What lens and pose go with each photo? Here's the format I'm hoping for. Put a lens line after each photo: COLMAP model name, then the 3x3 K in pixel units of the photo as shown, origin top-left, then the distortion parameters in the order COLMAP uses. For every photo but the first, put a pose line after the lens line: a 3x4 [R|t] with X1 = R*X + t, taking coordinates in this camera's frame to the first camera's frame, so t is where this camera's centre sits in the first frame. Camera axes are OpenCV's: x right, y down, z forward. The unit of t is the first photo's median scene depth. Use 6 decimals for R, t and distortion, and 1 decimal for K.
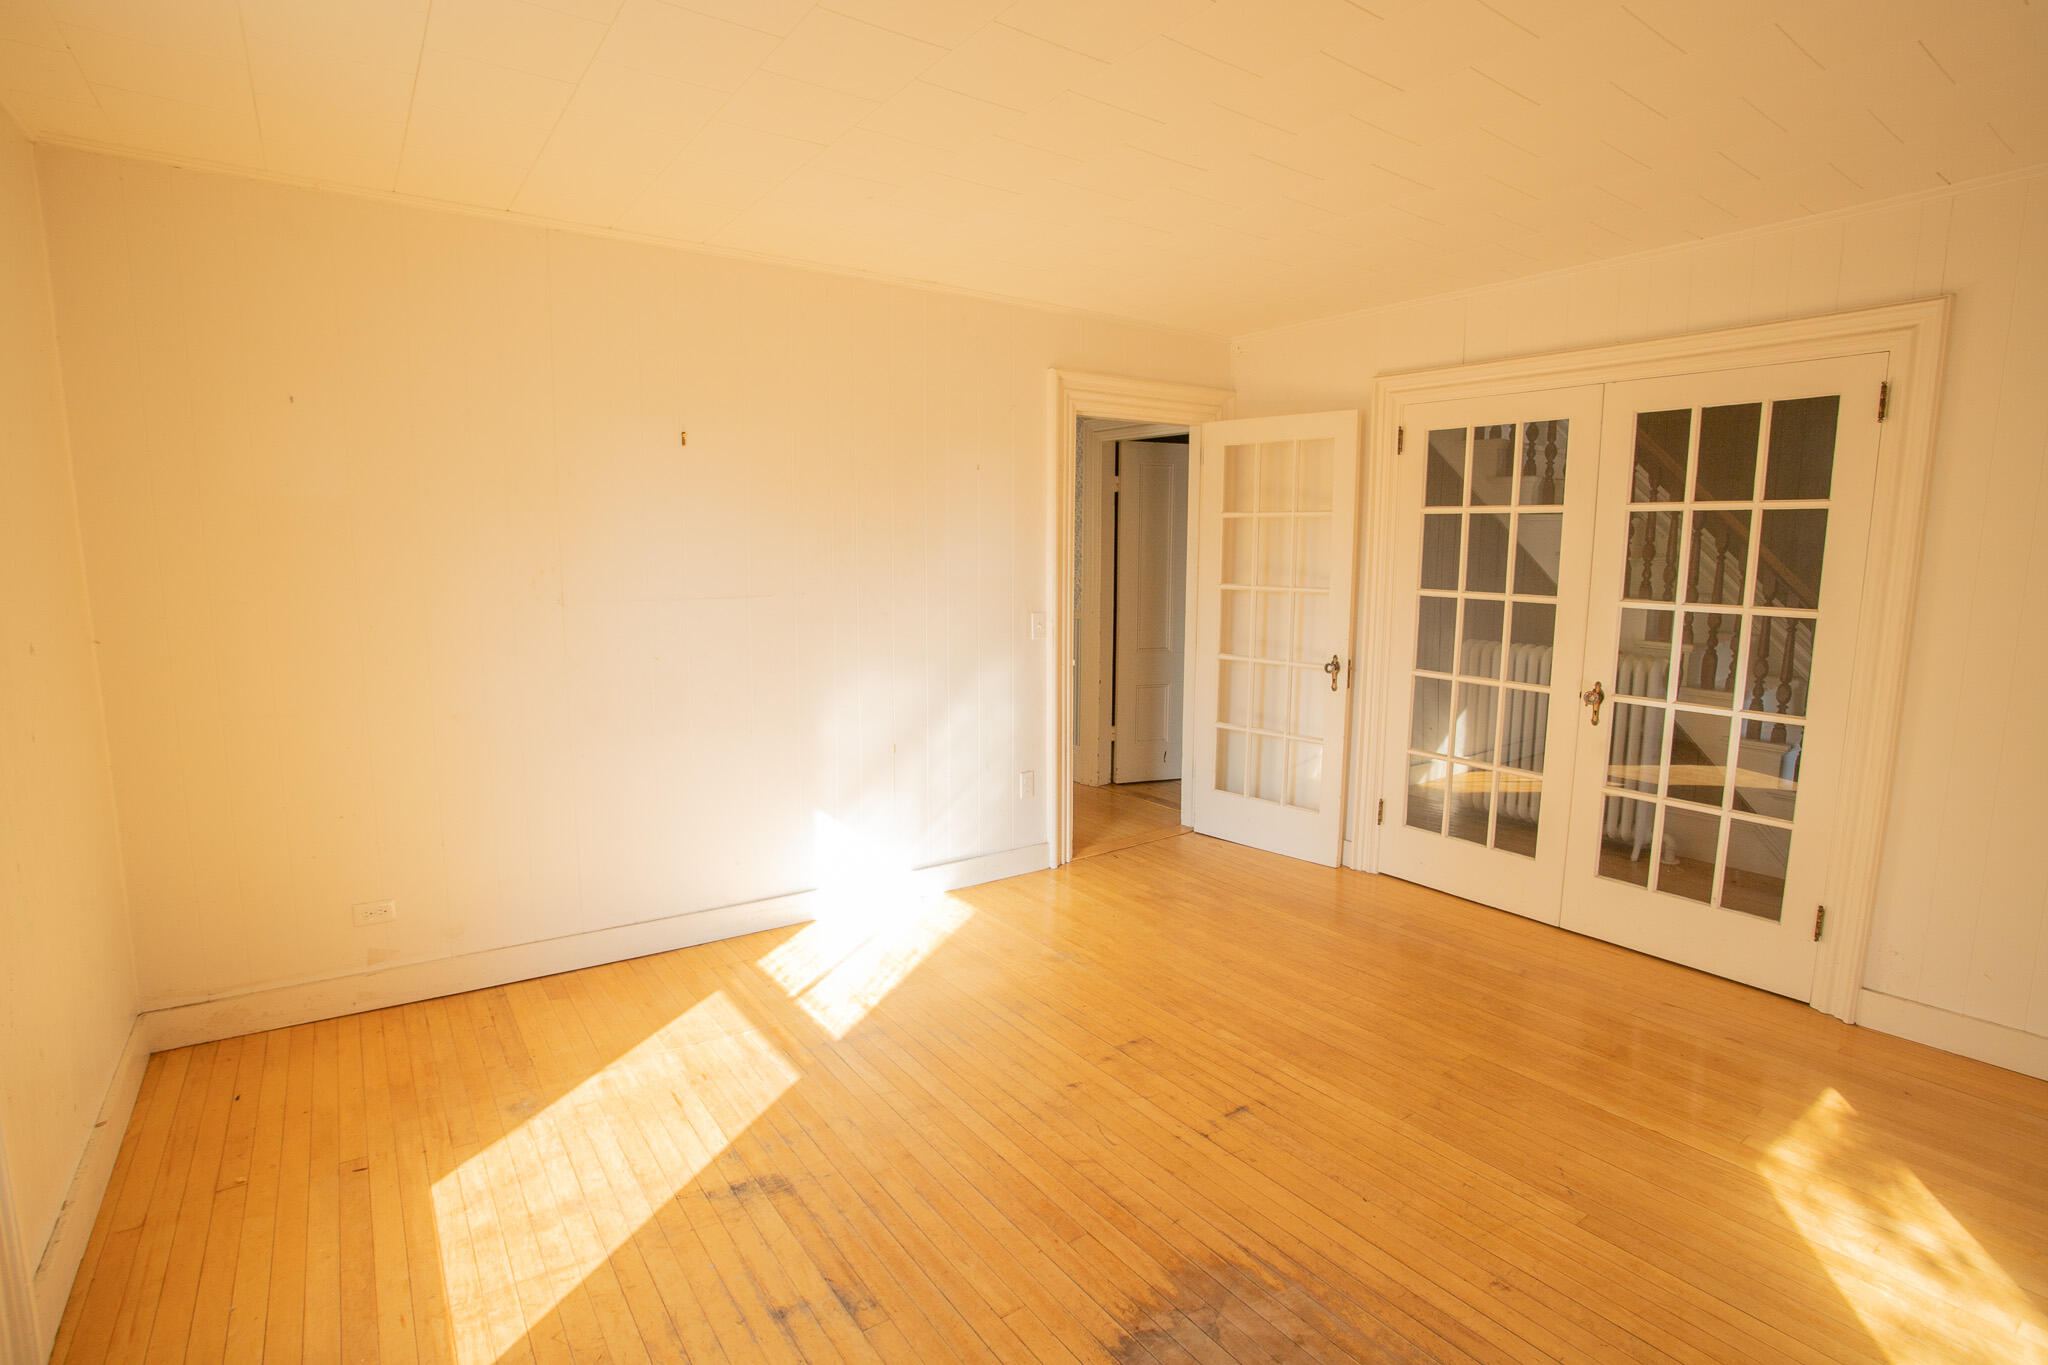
lens RADIAL K [[999.3, 0, 1019.3], [0, 999.3, 683.8], [0, 0, 1]] dist [-0.074927, 0.034198]
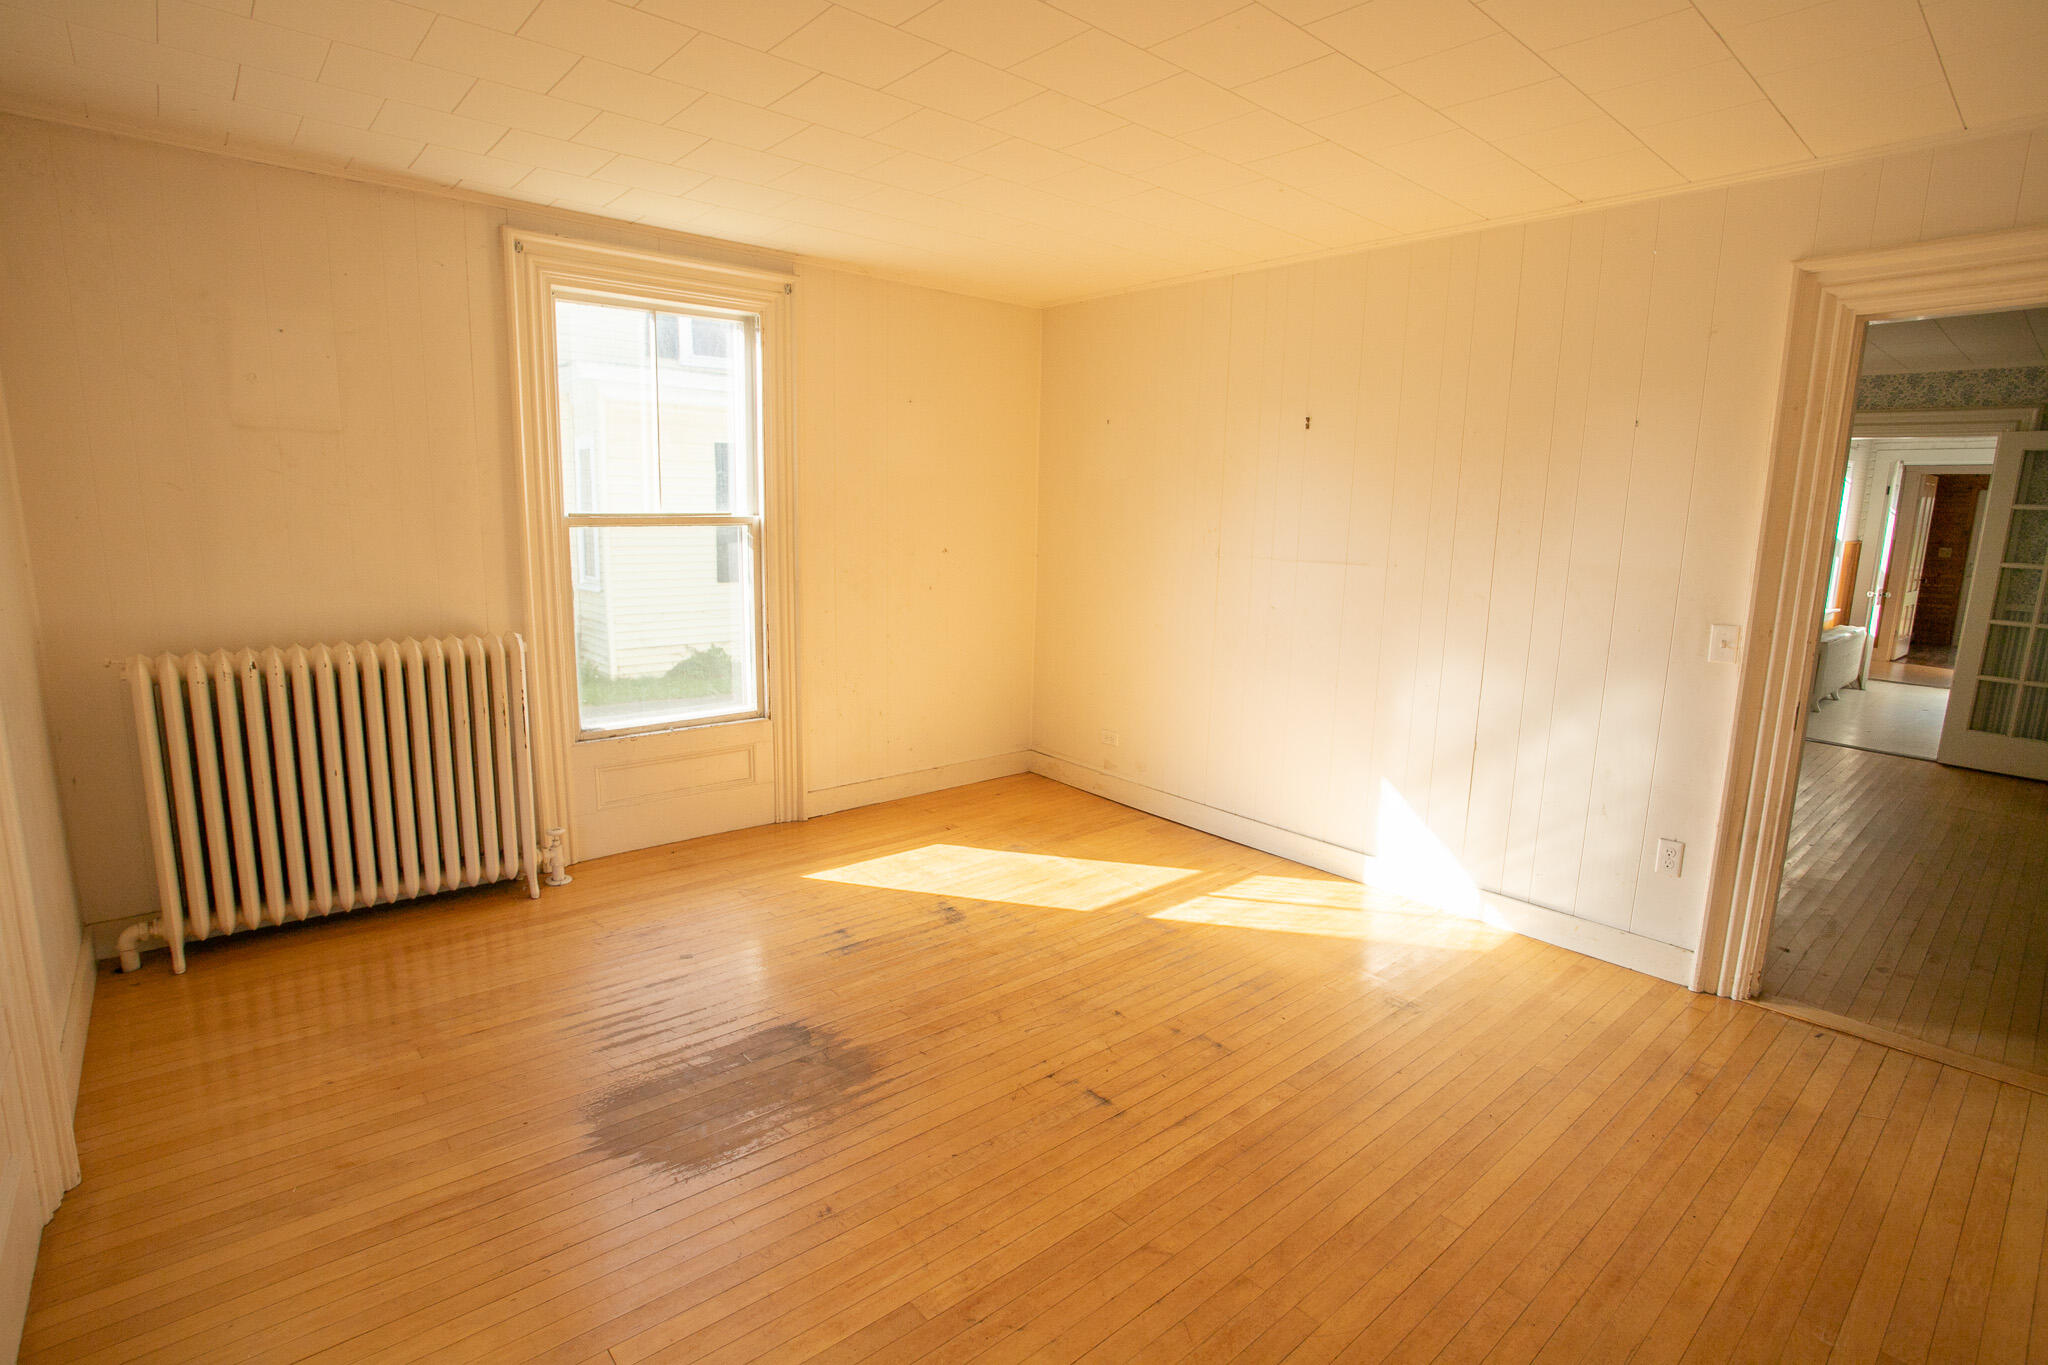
lens RADIAL K [[999.3, 0, 1019.3], [0, 999.3, 683.8], [0, 0, 1]] dist [-0.074927, 0.034198]
pose [[0.100068, 0.172923, -0.979839, 1.050626], [-0.156943, 0.975197, 0.156075, -0.097465], [0.982525, 0.138160, 0.124725, 0.715459]]
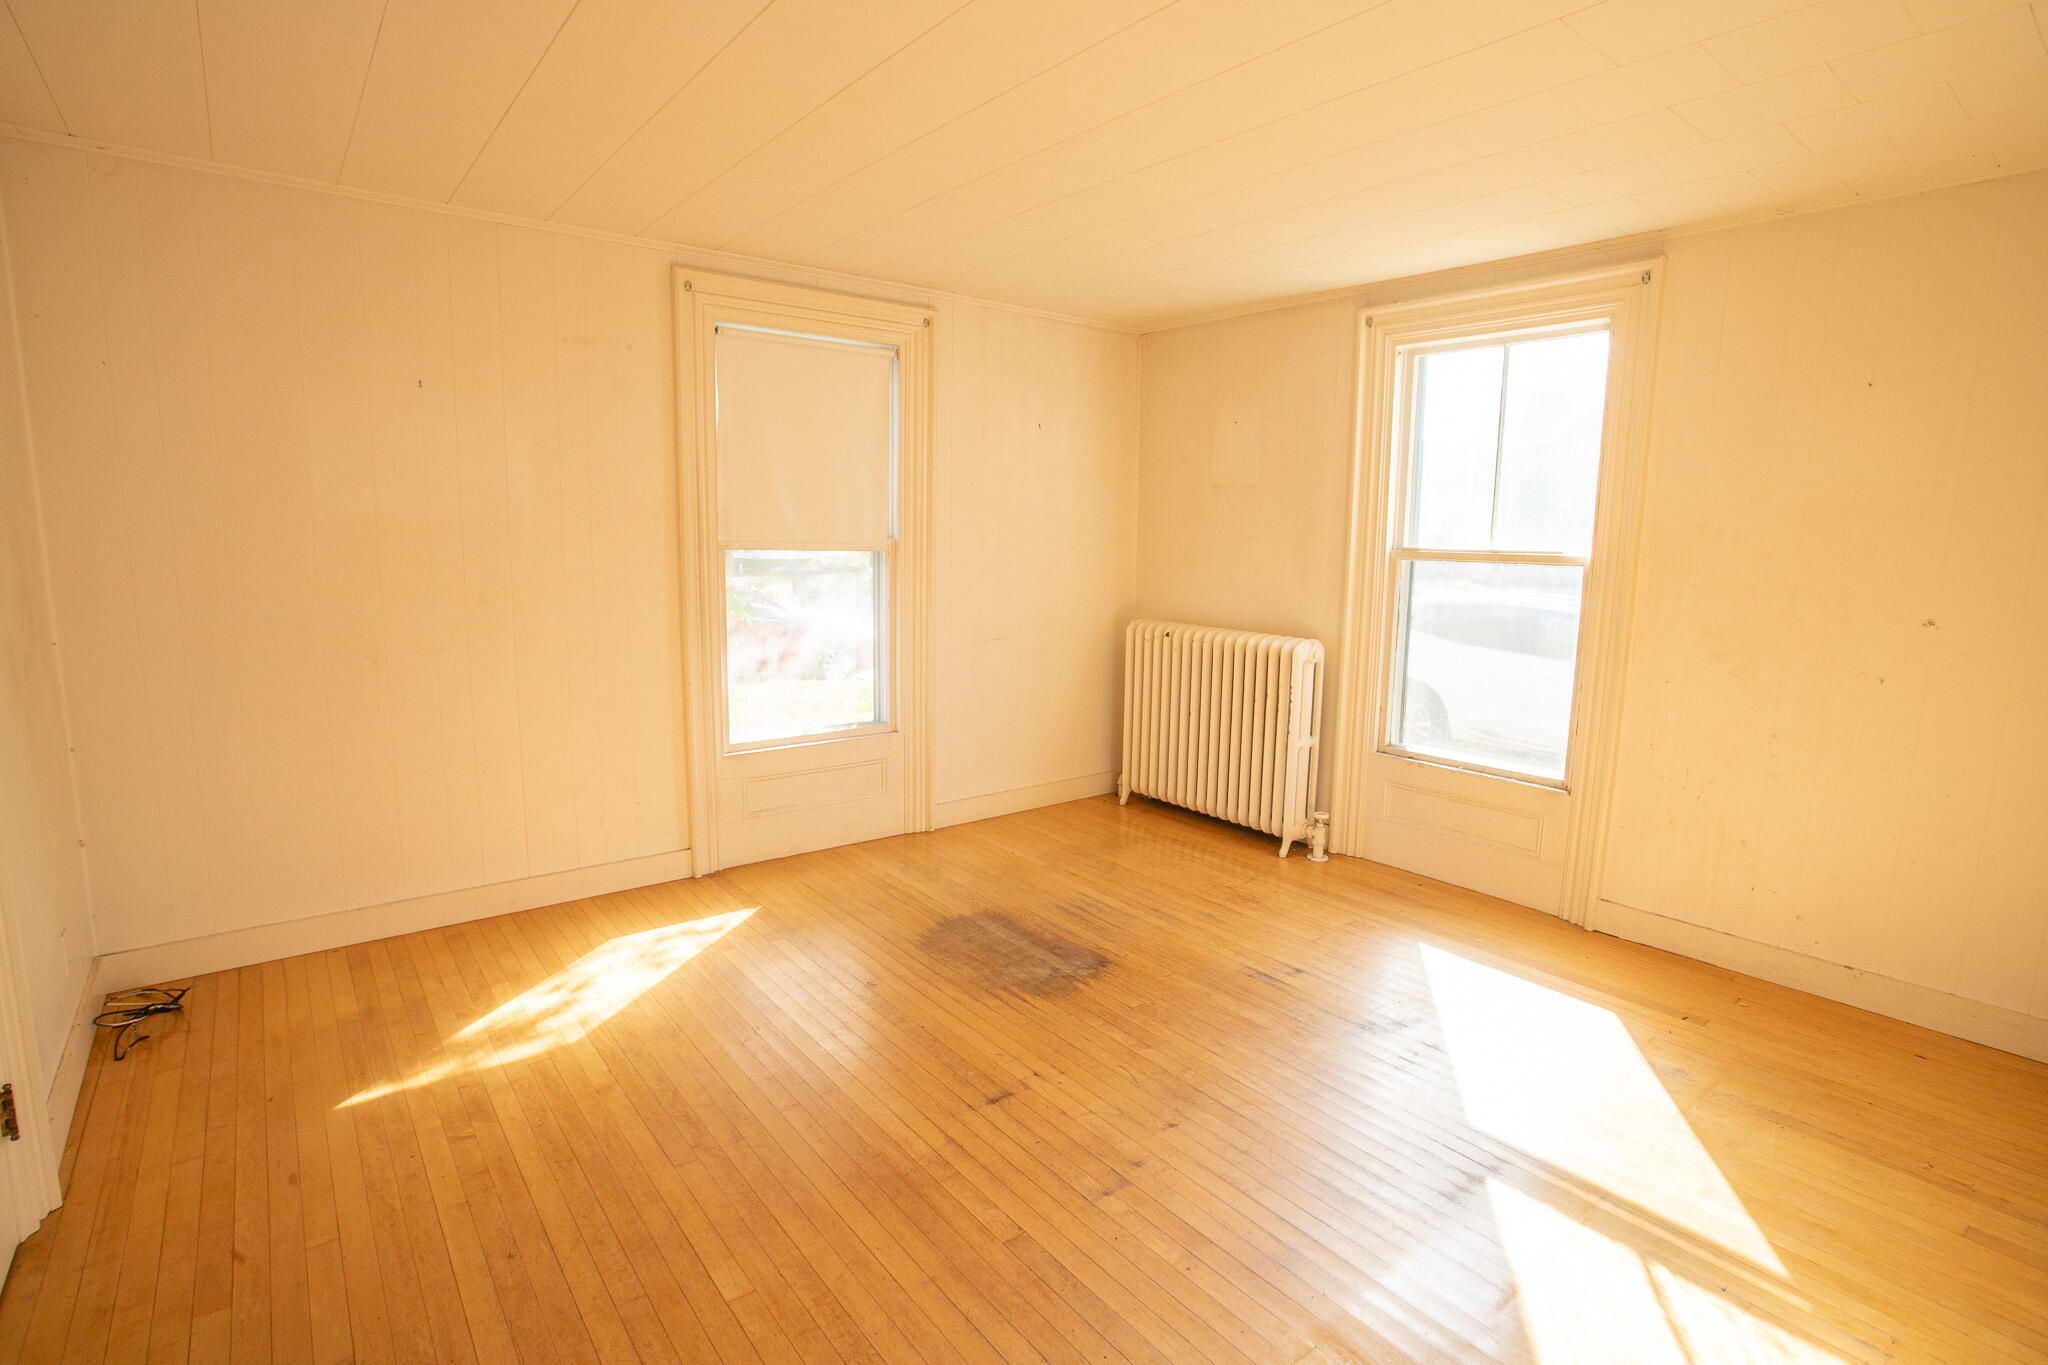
lens RADIAL K [[999.3, 0, 1019.3], [0, 999.3, 683.8], [0, 0, 1]] dist [-0.074927, 0.034198]
pose [[-0.998593, -0.012569, -0.051508, 0.246970], [-0.026748, 0.958232, 0.284738, -0.236233], [0.045778, 0.285715, -0.957221, 1.755942]]
